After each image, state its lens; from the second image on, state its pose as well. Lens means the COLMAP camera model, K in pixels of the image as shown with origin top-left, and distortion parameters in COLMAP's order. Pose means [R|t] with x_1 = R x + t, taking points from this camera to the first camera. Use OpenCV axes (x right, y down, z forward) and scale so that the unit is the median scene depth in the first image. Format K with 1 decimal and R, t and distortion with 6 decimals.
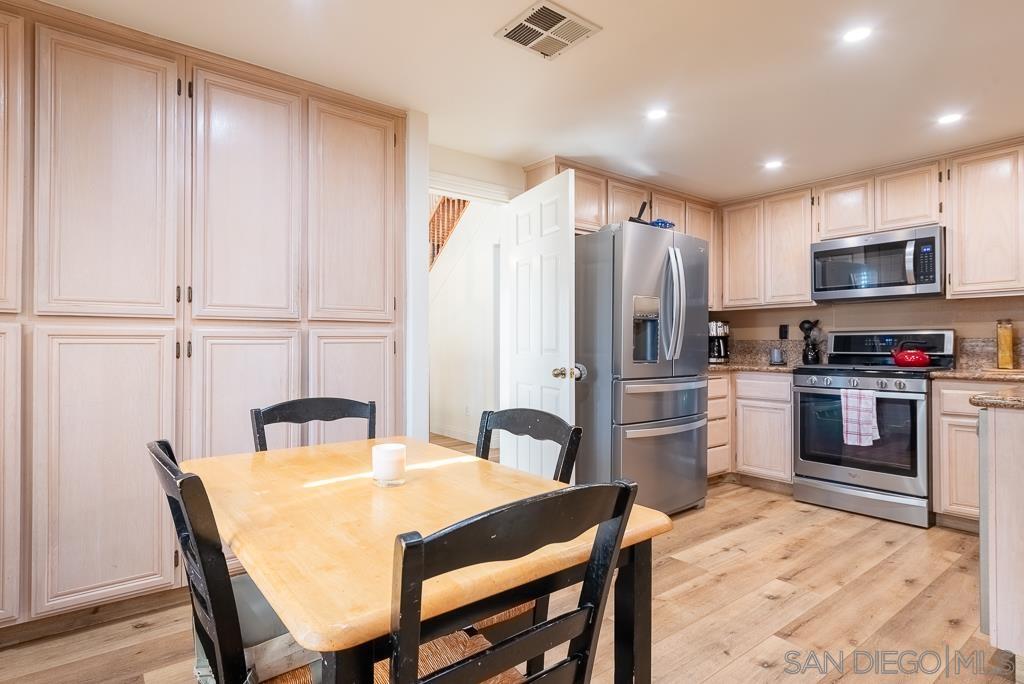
lens RADIAL K [[537.7, 0, 513.0], [0, 537.7, 340.3], [0, 0, 1]] dist [0.024319, -0.014780]
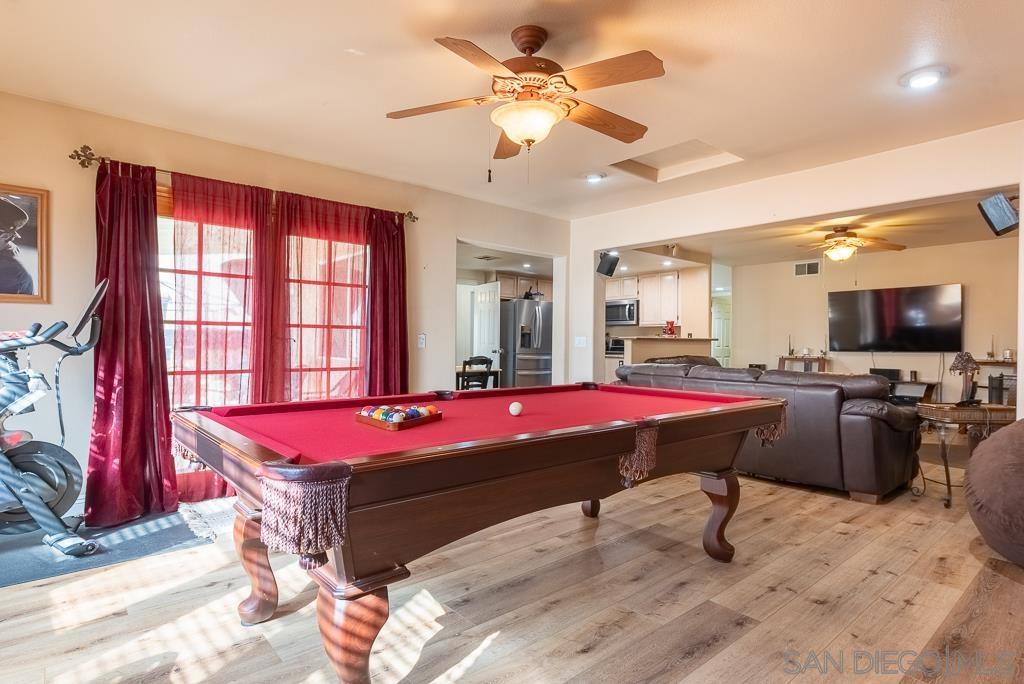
lens RADIAL K [[537.7, 0, 513.0], [0, 537.7, 340.3], [0, 0, 1]] dist [0.024319, -0.014780]
pose [[0.998756, 0.008465, 0.049147, 0.037131], [-0.008656, 0.999956, 0.003661, -0.009992], [-0.049114, -0.004082, 0.998785, -1.637737]]
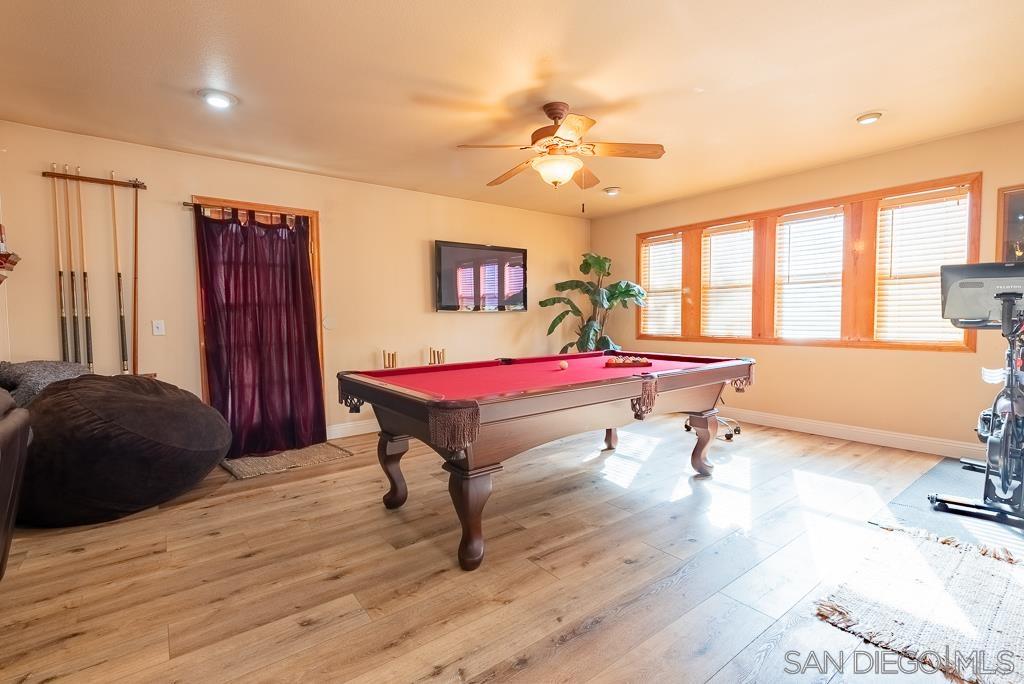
lens RADIAL K [[469.7, 0, 514.5], [0, 469.7, 341.0], [0, 0, 1]] dist [0.000318, -0.000056]
pose [[-0.999916, 0.012266, 0.004289, 0.164899], [0.012455, 0.998806, 0.047243, -0.013544], [-0.003705, 0.047293, -0.998874, -0.067515]]
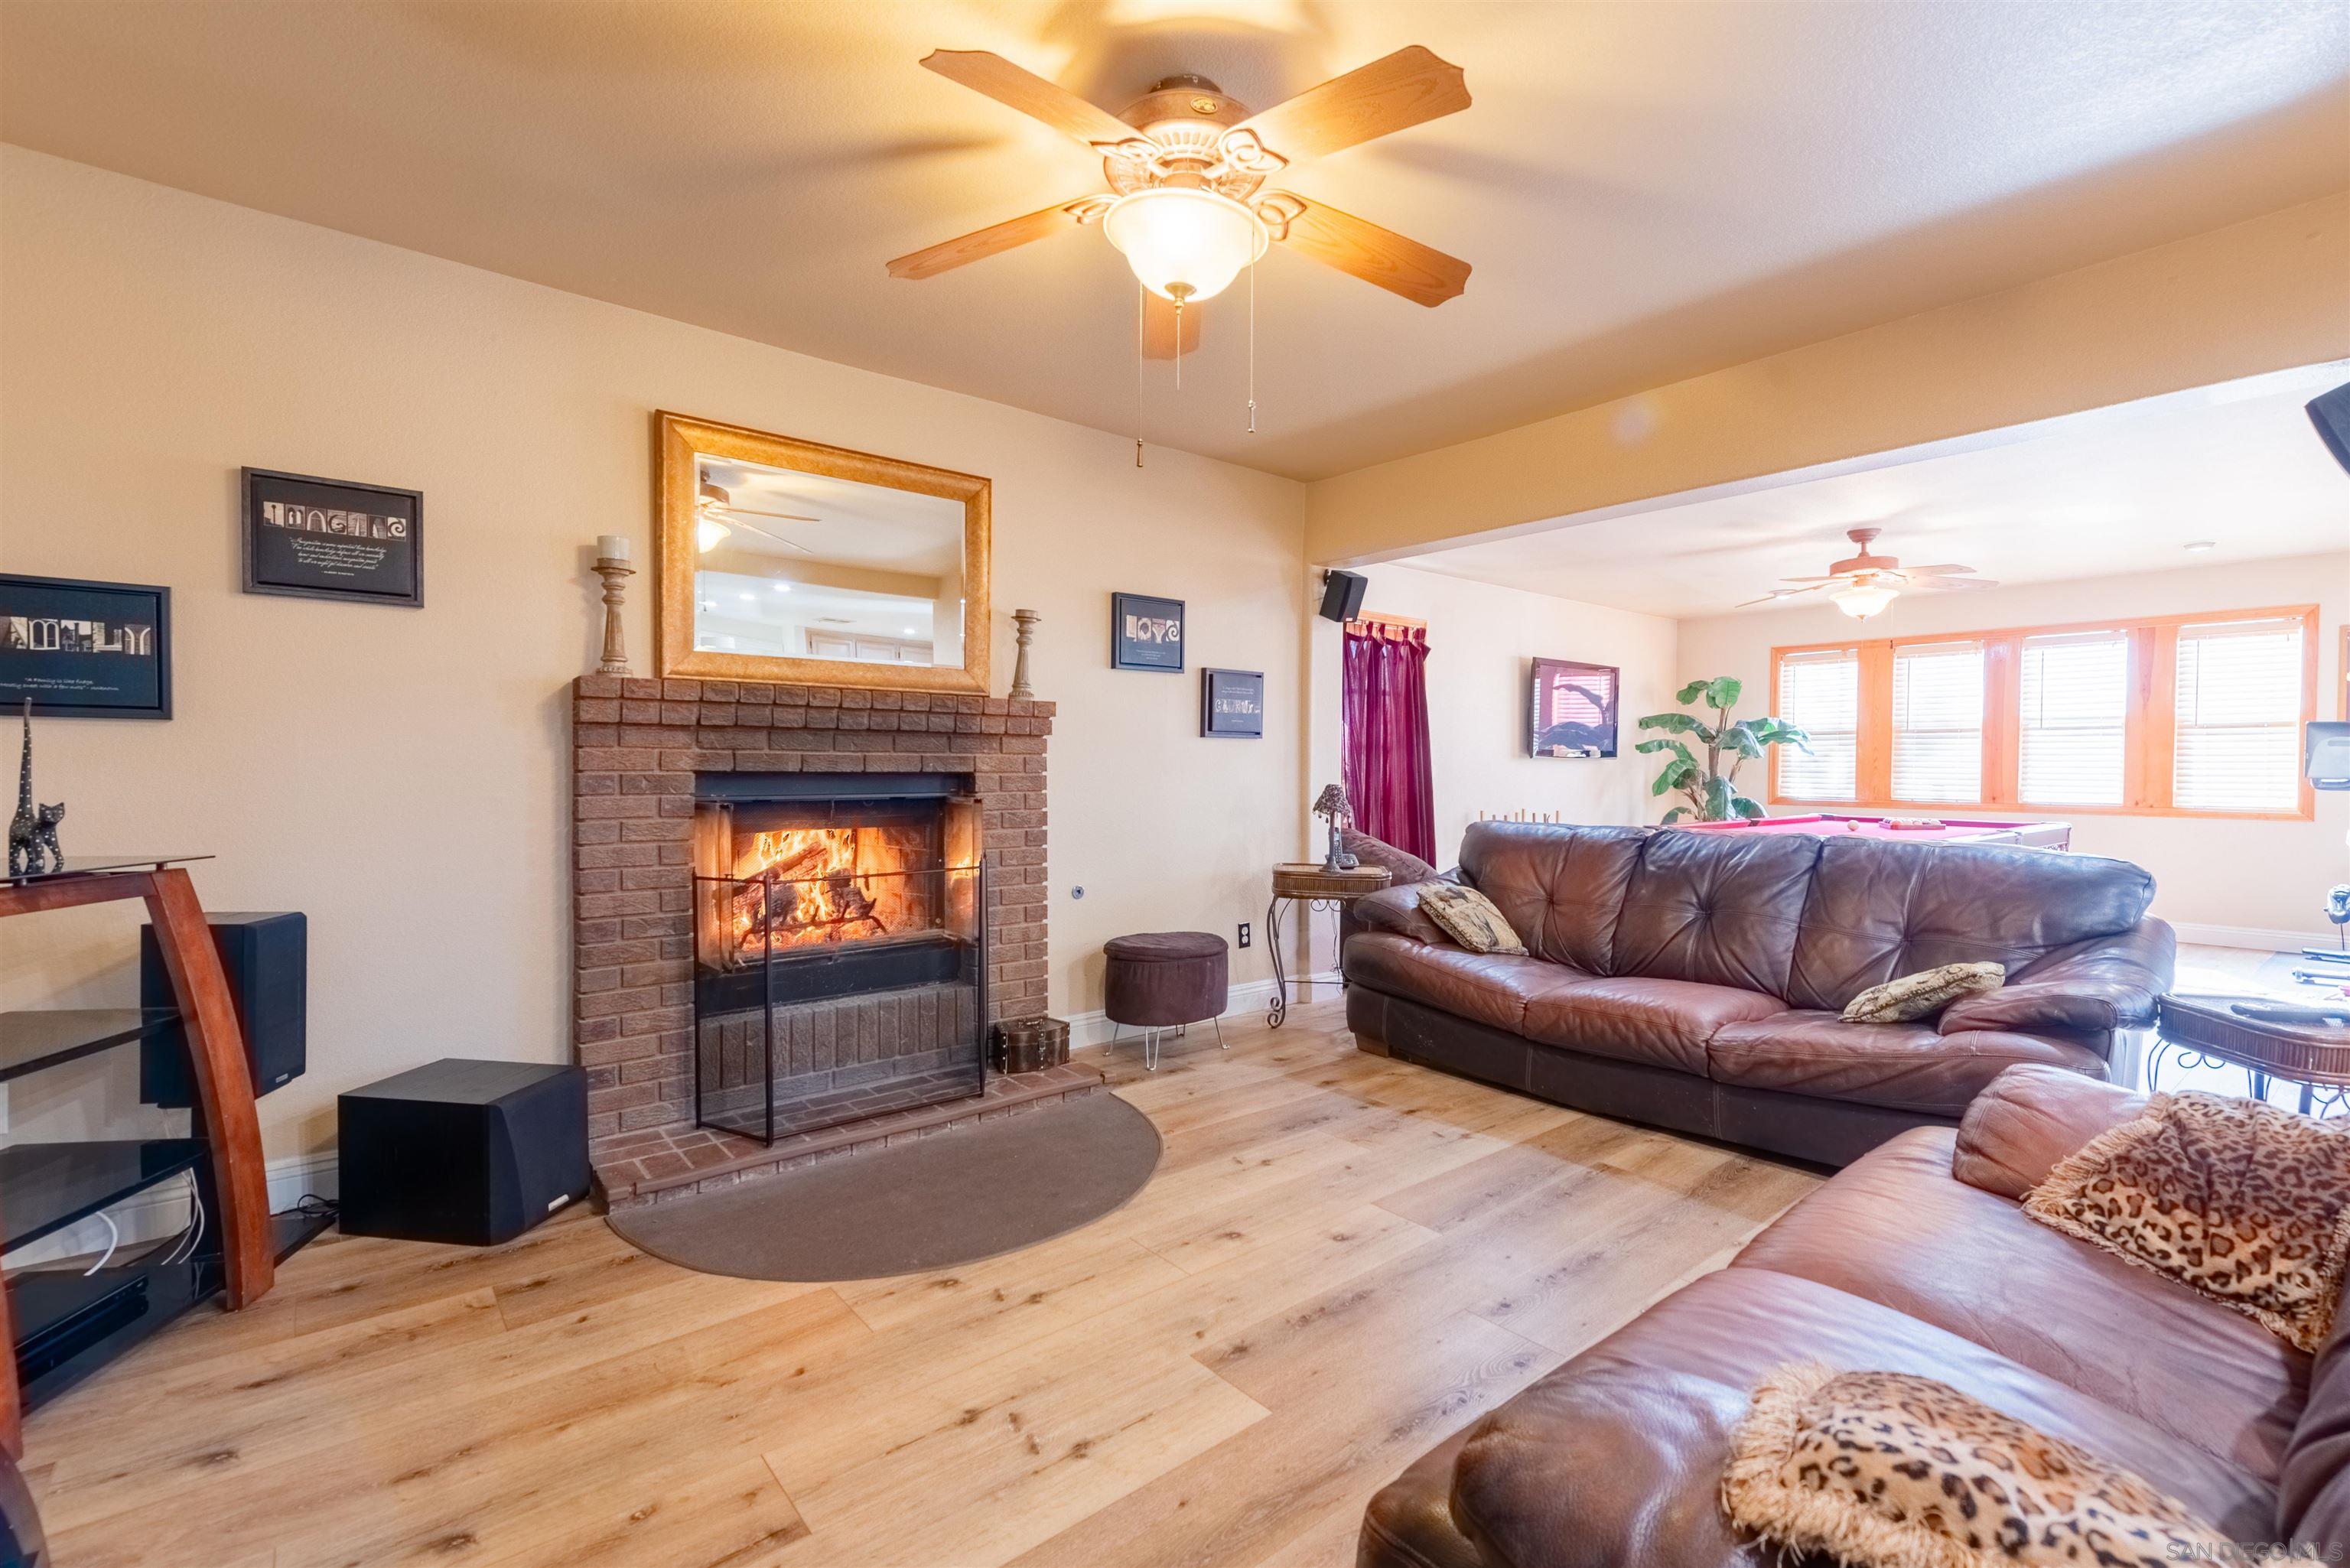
lens RADIAL K [[1036.1, 0, 1178.2], [0, 1036.1, 762.6], [0, 0, 1]] dist [0.022467, -0.009536]
pose [[-0.999471, -0.006359, -0.031907, 1.236188], [-0.006155, 0.999960, -0.006493, -0.008849], [0.031947, -0.006294, -0.999470, 0.697018]]
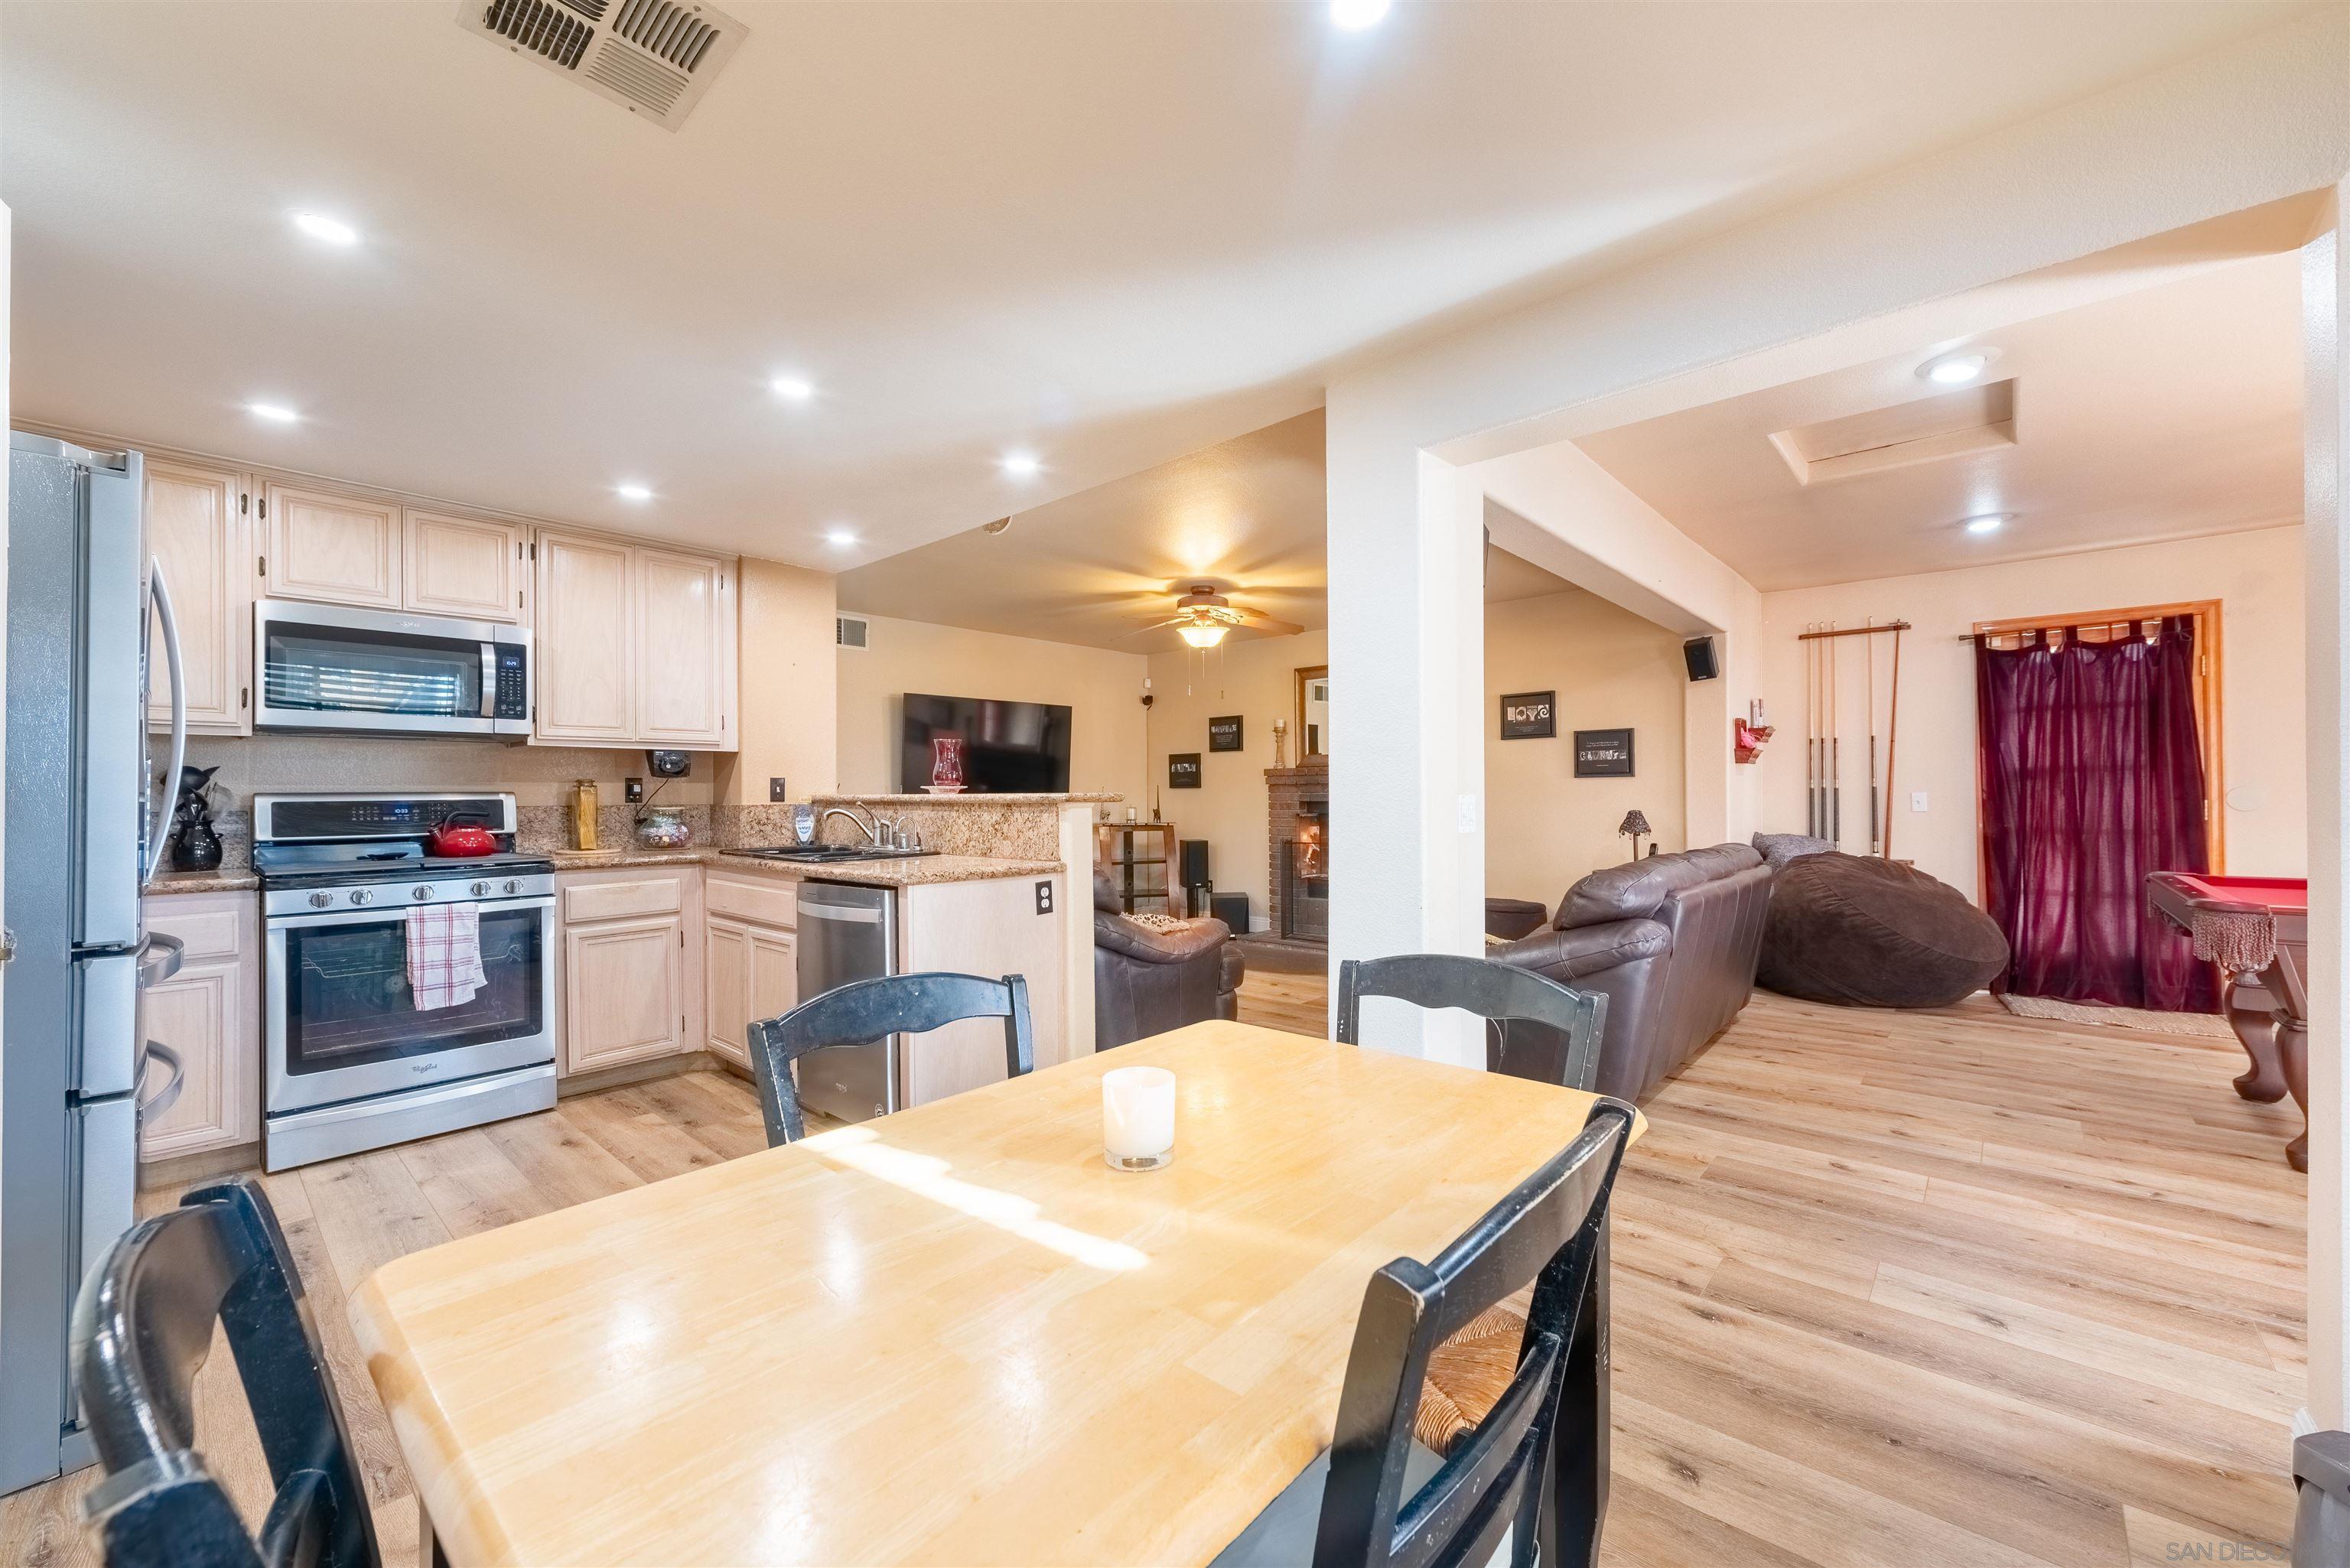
lens RADIAL K [[910.5, 0, 1175.8], [0, 910.5, 788.7], [0, 0, 1]] dist [0.014013, -0.006415]
pose [[-0.171412, 0.009633, 0.985152, -0.383410], [0.001533, 0.999954, -0.009511, -0.013780], [-0.985198, -0.000120, -0.171418, 0.431750]]
